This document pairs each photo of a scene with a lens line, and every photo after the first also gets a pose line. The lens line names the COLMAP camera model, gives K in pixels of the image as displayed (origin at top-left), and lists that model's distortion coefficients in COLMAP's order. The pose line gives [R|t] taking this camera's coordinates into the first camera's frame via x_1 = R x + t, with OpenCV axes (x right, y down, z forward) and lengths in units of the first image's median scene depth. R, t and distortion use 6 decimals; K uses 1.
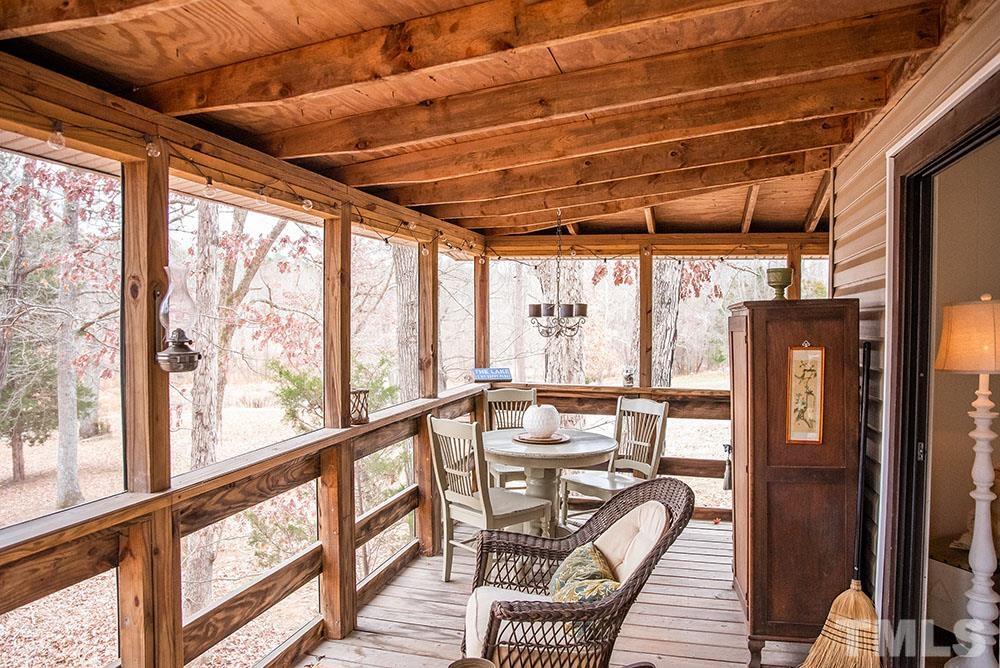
lens RADIAL K [[708.1, 0, 500.0], [0, 708.1, 334.0], [0, 0, 1]] dist [-0.120021, 0.095883]
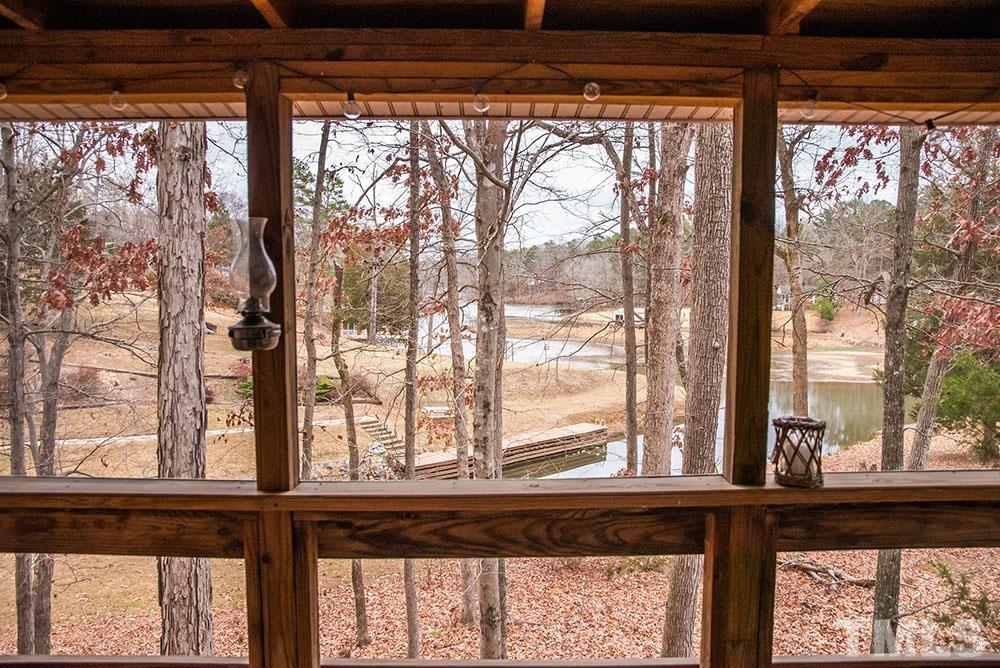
lens RADIAL K [[708.1, 0, 500.0], [0, 708.1, 334.0], [0, 0, 1]] dist [-0.120021, 0.095883]
pose [[0.274161, 0.064068, -0.959547, 0.351198], [-0.023858, 0.997924, 0.059813, -0.016730], [0.961388, 0.006494, 0.275120, 0.960848]]
